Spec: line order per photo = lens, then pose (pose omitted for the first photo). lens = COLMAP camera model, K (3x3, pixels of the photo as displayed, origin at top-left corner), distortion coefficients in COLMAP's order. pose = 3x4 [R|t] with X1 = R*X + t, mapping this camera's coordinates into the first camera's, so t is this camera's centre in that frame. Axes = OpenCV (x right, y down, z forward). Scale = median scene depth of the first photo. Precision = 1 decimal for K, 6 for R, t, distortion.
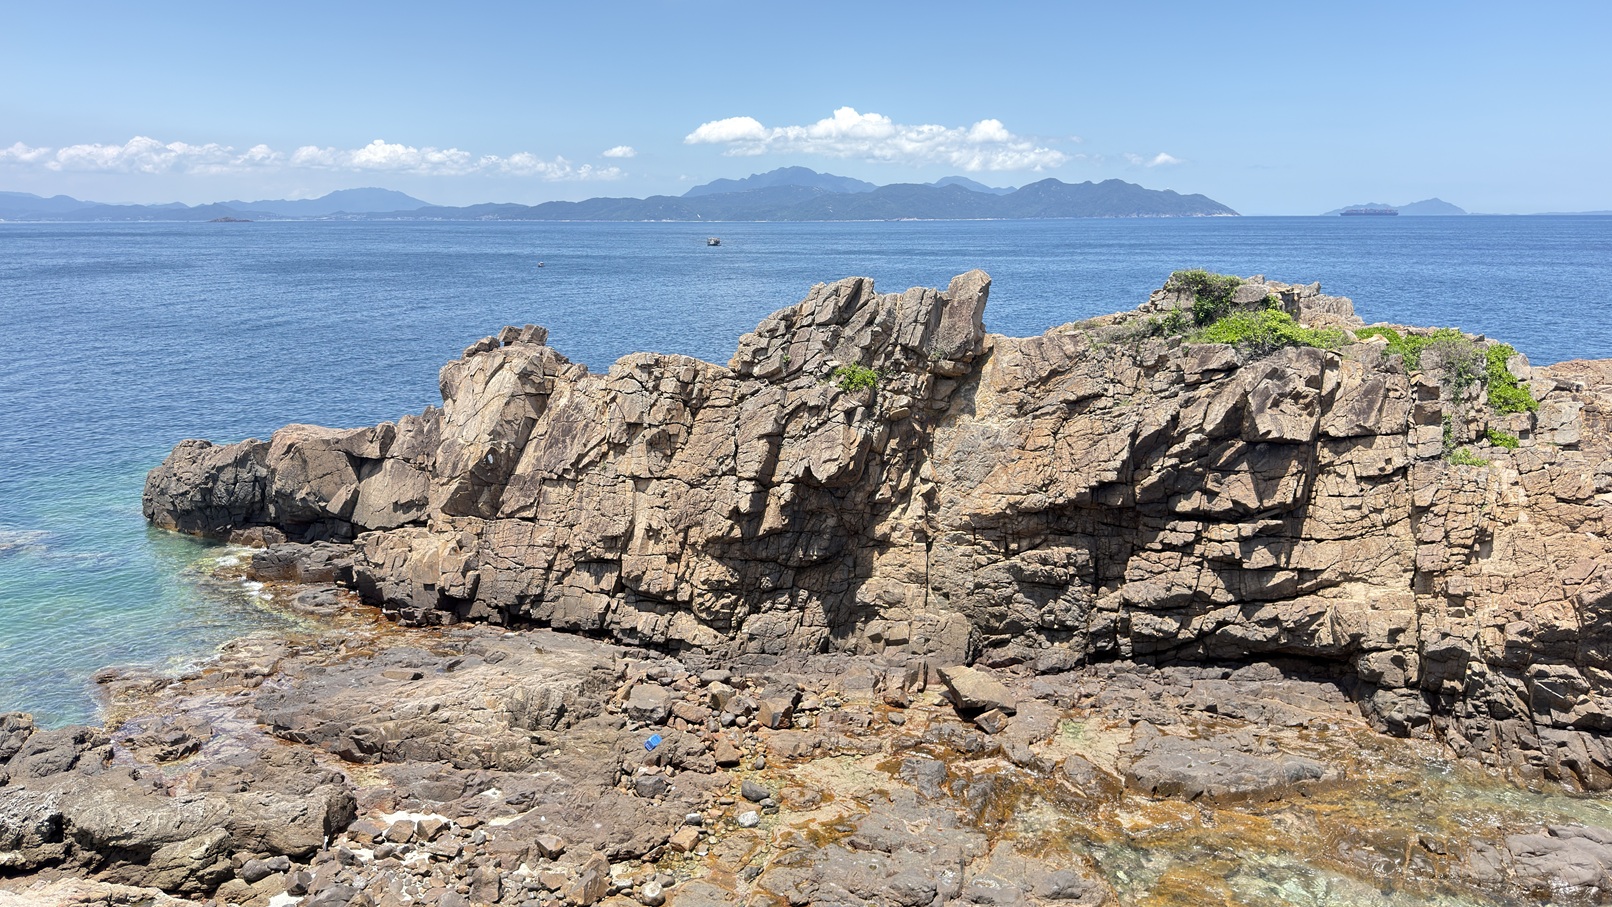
lens RADIAL K [[1129.2, 0, 795.2], [0, 1129.2, 422.8], [0, 0, 1]] dist [0.052939, -0.082600]
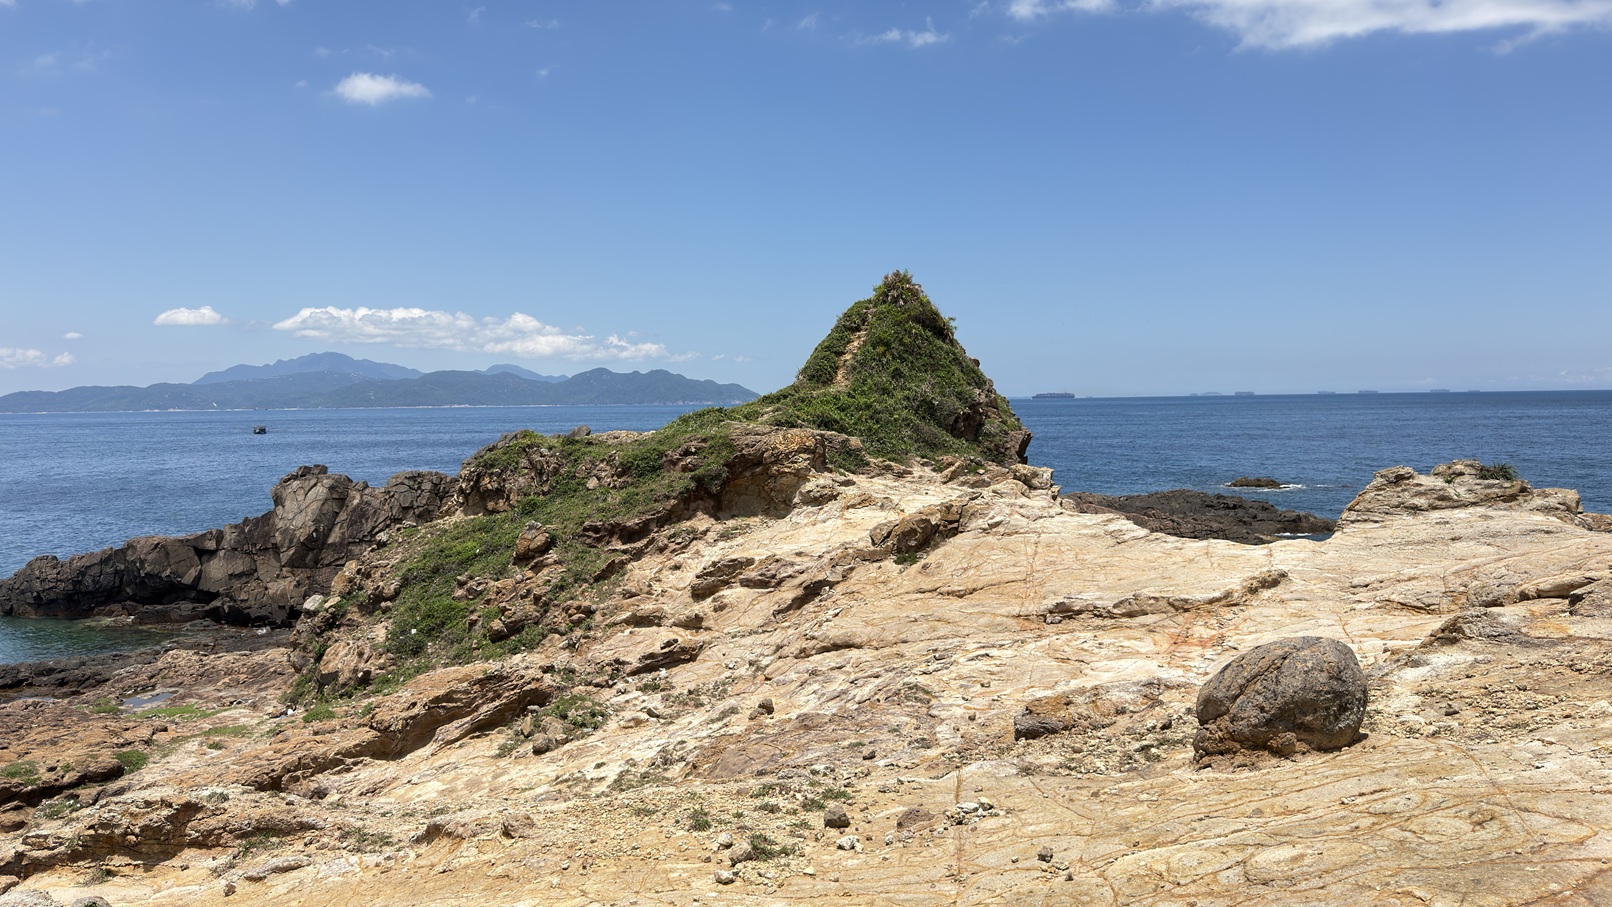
lens RADIAL K [[1129.2, 0, 793.0], [0, 1129.2, 444.7], [0, 0, 1]] dist [0.052939, -0.082600]
pose [[0.925491, -0.026378, 0.377850, -0.230667], [0.079676, 0.988809, -0.126126, 0.169620], [-0.370295, 0.146834, 0.917236, -0.914670]]
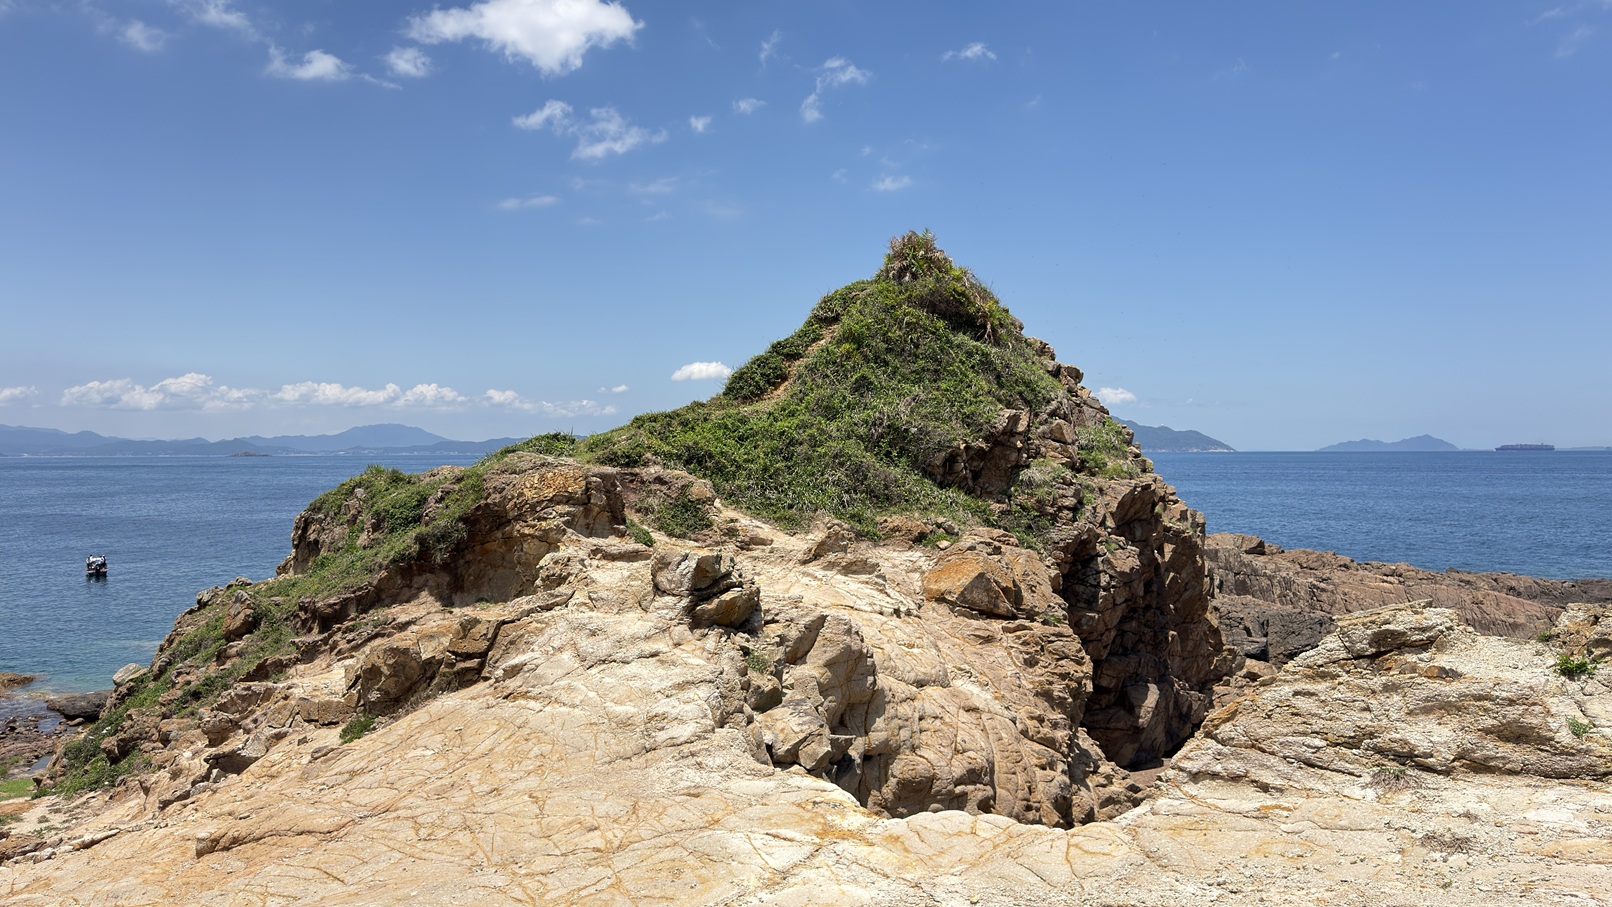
lens RADIAL K [[1129.2, 0, 816.4], [0, 1129.2, 444.1], [0, 0, 1]] dist [0.052939, -0.082600]
pose [[0.999950, 0.000213, 0.009998, 0.199139], [0.001640, 0.982741, -0.184980, 0.139162], [-0.009865, 0.184987, 0.982691, -0.659941]]
